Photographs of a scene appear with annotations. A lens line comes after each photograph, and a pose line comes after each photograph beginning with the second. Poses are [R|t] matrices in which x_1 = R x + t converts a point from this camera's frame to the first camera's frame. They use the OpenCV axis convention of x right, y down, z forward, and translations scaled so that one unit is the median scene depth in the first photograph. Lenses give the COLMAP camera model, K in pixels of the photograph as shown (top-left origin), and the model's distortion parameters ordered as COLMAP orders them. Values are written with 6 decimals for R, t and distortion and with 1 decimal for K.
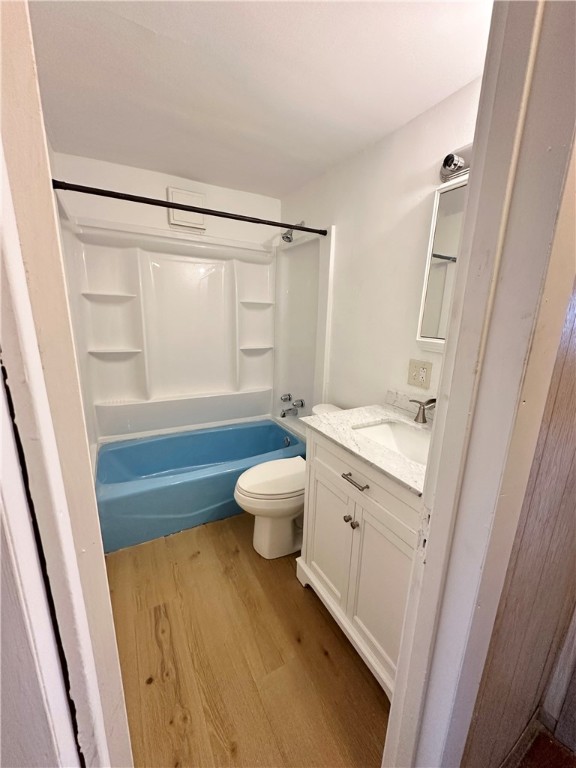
lens RADIAL K [[307.1, 0, 288.0], [0, 307.1, 384.0], [0, 0, 1]] dist [-0.001040, 0.000575]
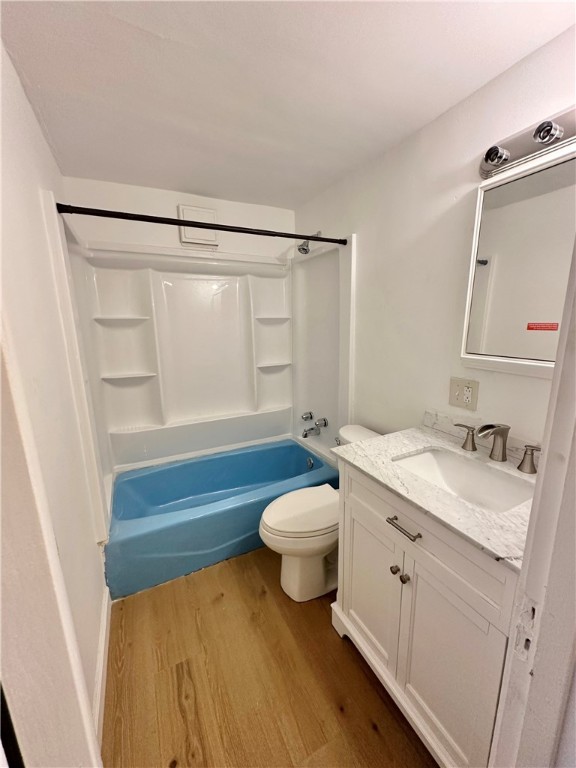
lens RADIAL K [[307.1, 0, 288.0], [0, 307.1, 384.0], [0, 0, 1]] dist [-0.001040, 0.000575]
pose [[0.998365, -0.037917, -0.042767, -0.034704], [0.036724, 0.998923, -0.028343, -0.048402], [0.043796, 0.026726, 0.998683, 0.083727]]
